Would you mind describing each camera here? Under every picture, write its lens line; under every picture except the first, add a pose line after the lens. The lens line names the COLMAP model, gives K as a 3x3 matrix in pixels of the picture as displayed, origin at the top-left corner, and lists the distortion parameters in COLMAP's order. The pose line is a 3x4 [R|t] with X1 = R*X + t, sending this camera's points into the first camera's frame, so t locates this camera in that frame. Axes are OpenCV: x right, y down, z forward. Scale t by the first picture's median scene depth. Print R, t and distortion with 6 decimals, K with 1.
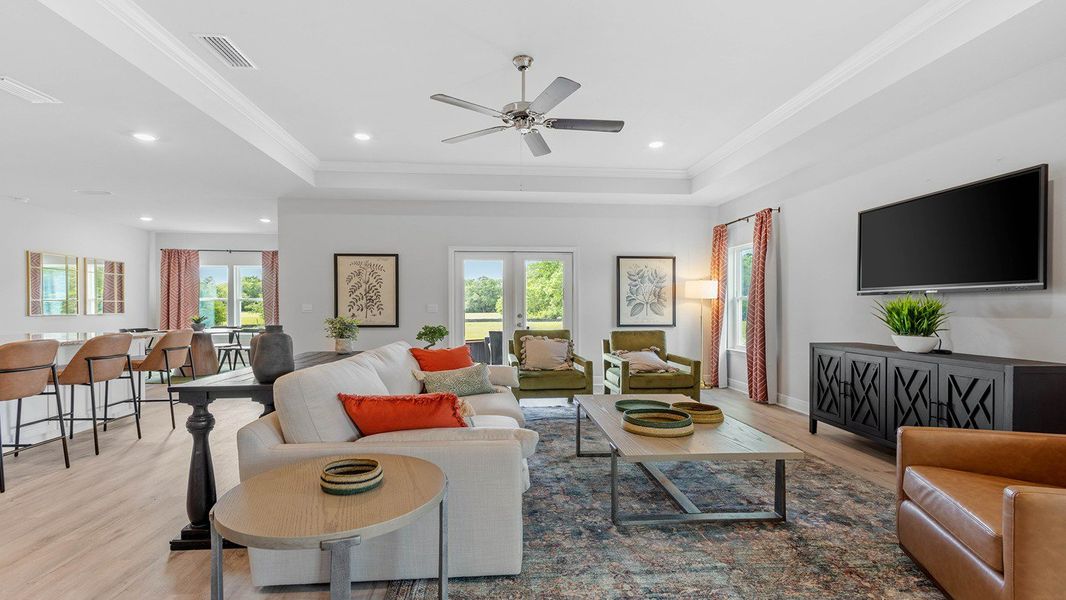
lens RADIAL K [[485.0, 0, 538.7], [0, 485.0, 312.2], [0, 0, 1]] dist [0.008333, -0.003994]
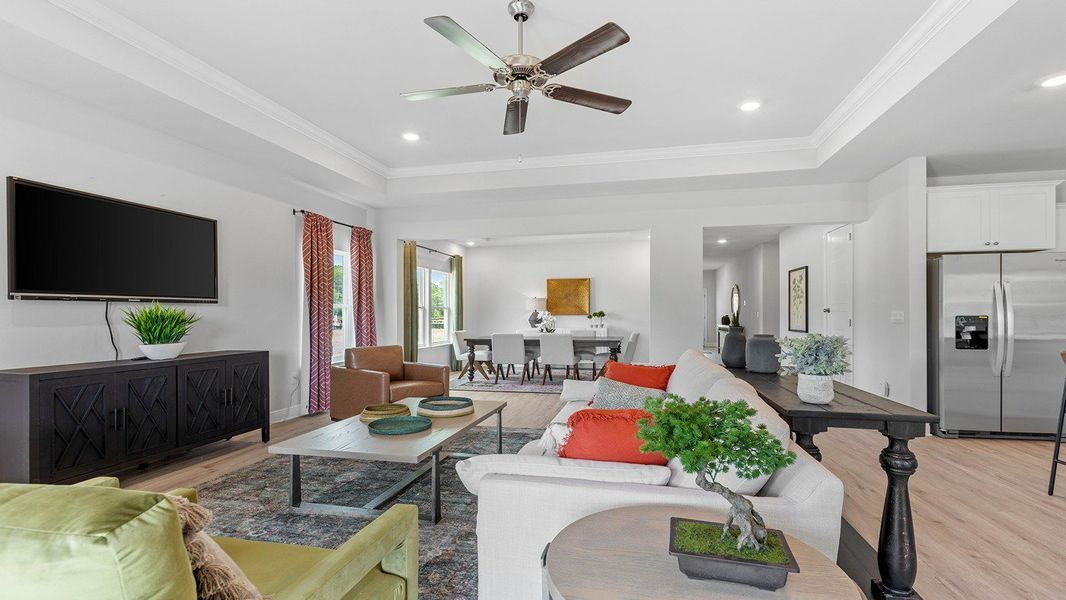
lens RADIAL K [[485.0, 0, 537.0], [0, 485.0, 311.4], [0, 0, 1]] dist [0.008333, -0.003994]
pose [[-0.951498, 0.001446, 0.307652, -0.153479], [0.003747, 0.999969, 0.006888, -0.011522], [-0.307633, 0.007707, -0.951474, 0.898097]]
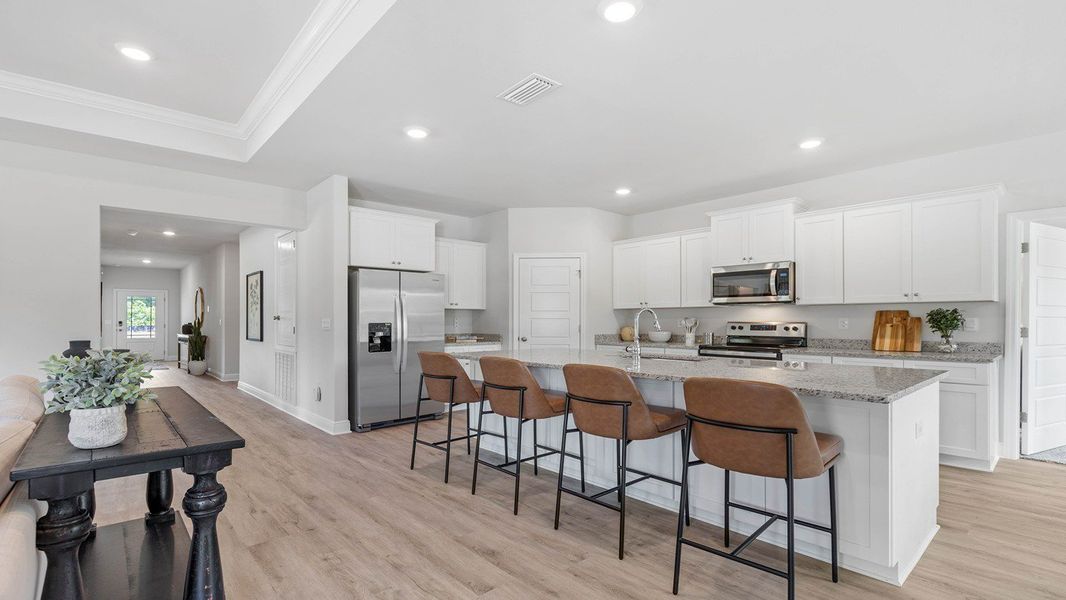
lens RADIAL K [[485.0, 0, 539.6], [0, 485.0, 316.3], [0, 0, 1]] dist [0.008333, -0.003994]
pose [[-0.799248, -0.004273, -0.600987, -0.249439], [-0.006109, 0.999981, 0.001015, -0.011710], [0.600971, 0.004482, -0.799258, 0.851341]]
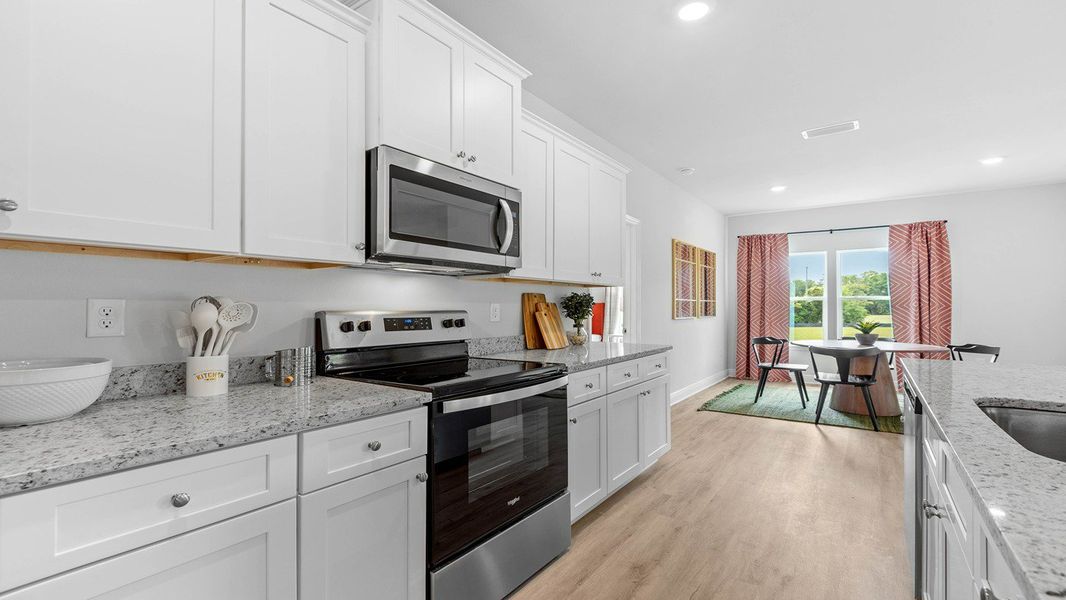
lens RADIAL K [[485.0, 0, 527.7], [0, 485.0, 302.2], [0, 0, 1]] dist [0.008333, -0.003994]
pose [[0.752577, -0.004588, -0.658488, -0.728208], [-0.009280, 0.999803, -0.017572, -0.004471], [0.658439, 0.019335, 0.752386, 0.238476]]
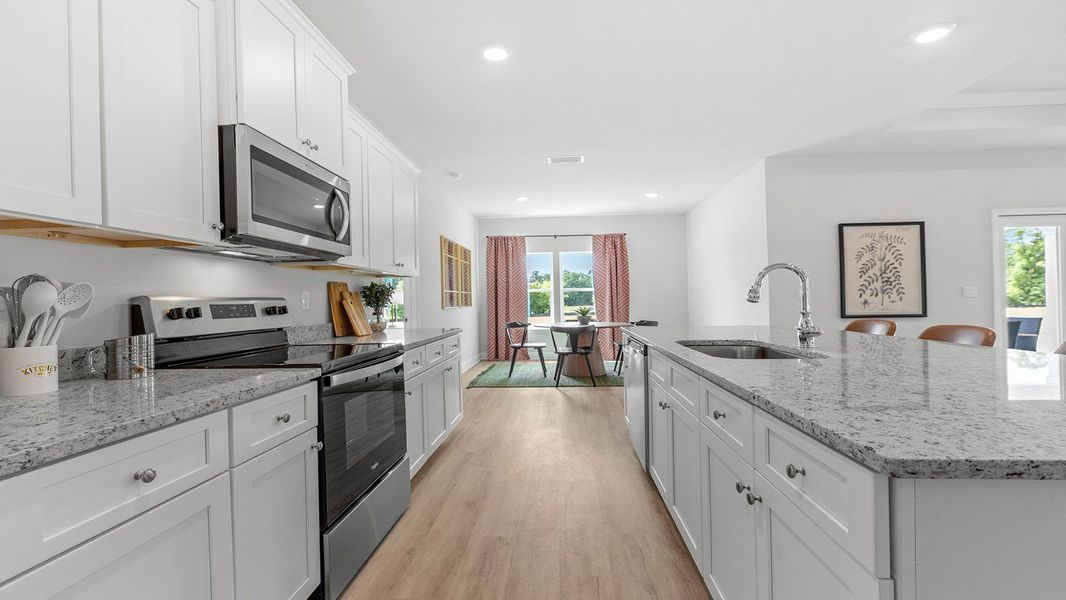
lens RADIAL K [[485.0, 0, 542.9], [0, 485.0, 297.2], [0, 0, 1]] dist [0.008333, -0.003994]
pose [[0.988665, -0.016072, -0.149275, -0.765748], [0.013608, 0.999754, -0.017517, 0.004827], [0.149519, 0.015287, 0.988641, 0.153701]]
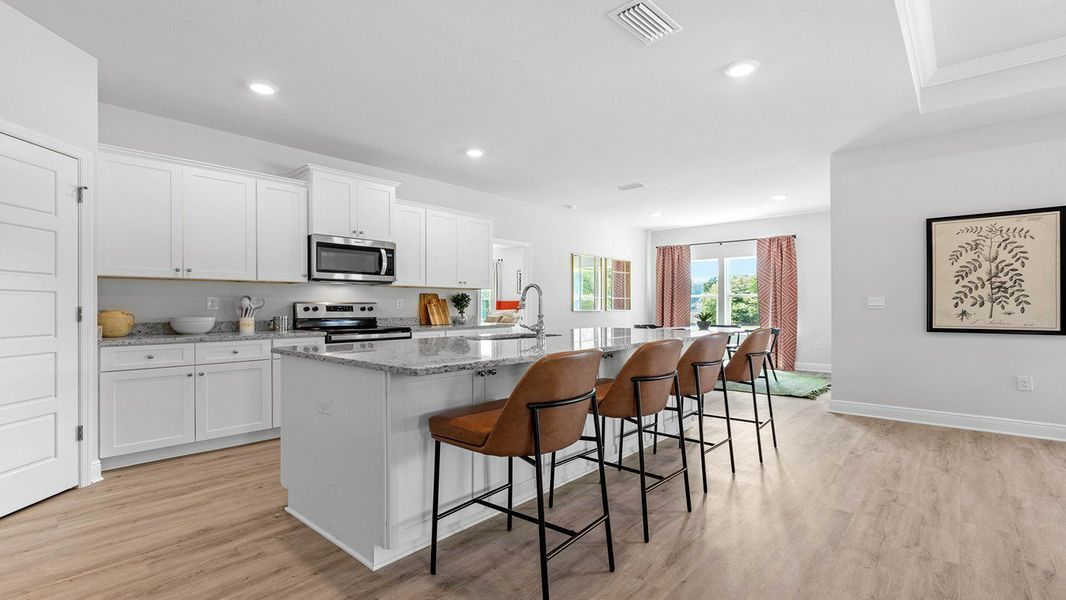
lens RADIAL K [[485.0, 0, 527.7], [0, 485.0, 308.9], [0, 0, 1]] dist [0.008333, -0.003994]
pose [[0.676582, 0.003529, -0.736359, -0.295593], [-0.006846, 0.999975, -0.001497, 0.005274], [0.736335, 0.006054, 0.676590, 0.156953]]
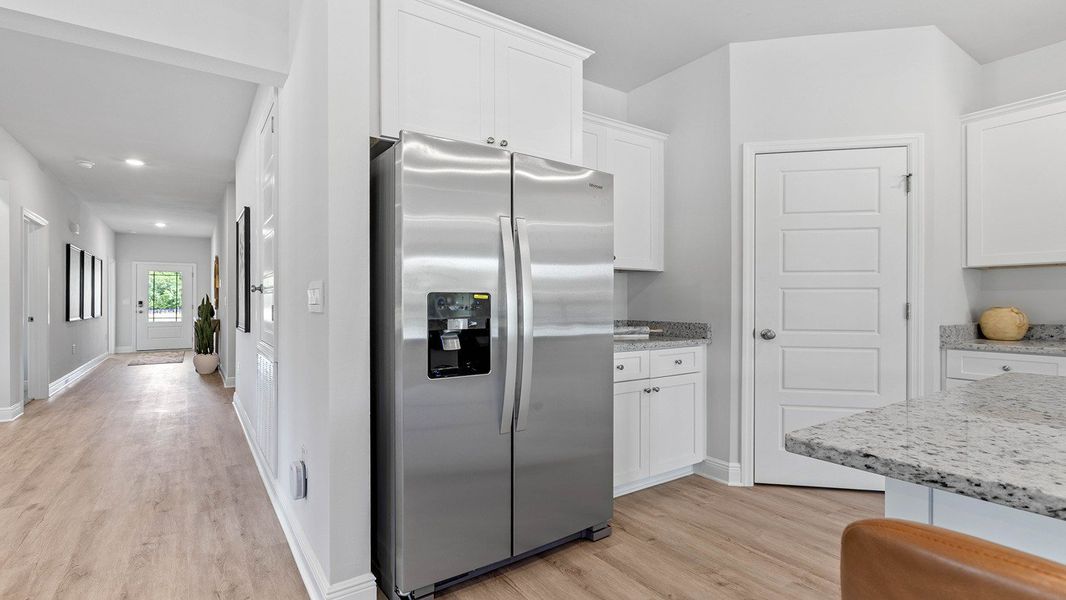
lens RADIAL K [[485.0, 0, 525.2], [0, 485.0, 303.6], [0, 0, 1]] dist [0.008333, -0.003994]
pose [[-0.876995, -0.001481, -0.480497, -0.407076], [-0.006587, 0.999938, 0.008940, 0.004360], [0.480454, 0.011006, -0.876951, 0.354231]]
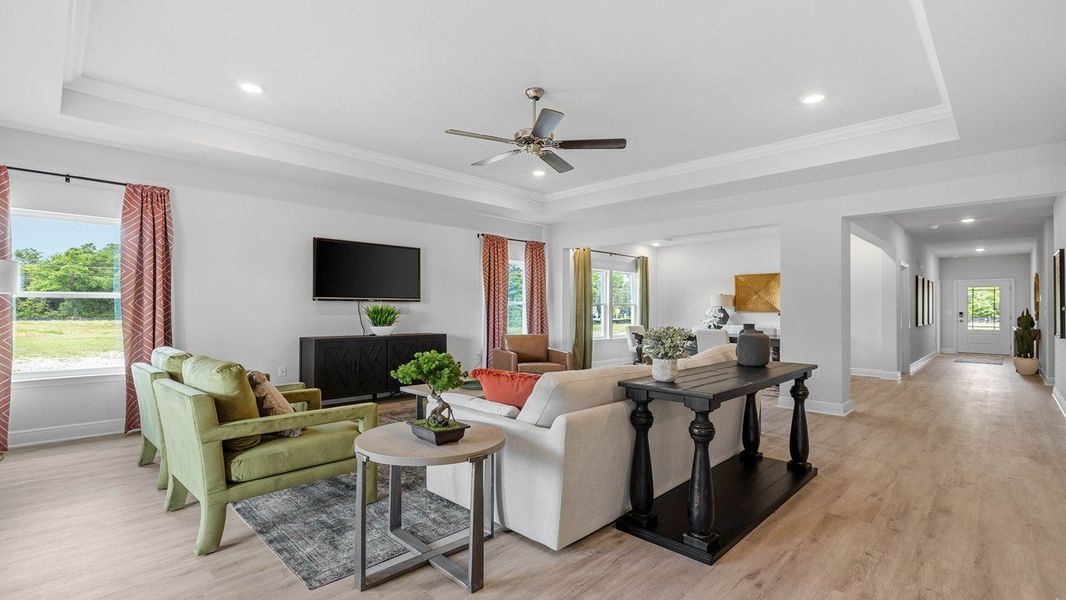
lens RADIAL K [[485.0, 0, 526.1], [0, 485.0, 302.8], [0, 0, 1]] dist [0.008333, -0.003994]
pose [[-0.641270, 0.005755, 0.767294, -0.443939], [0.002747, 0.999983, -0.005205, -0.011814], [-0.767311, -0.001230, -0.641275, 0.885377]]
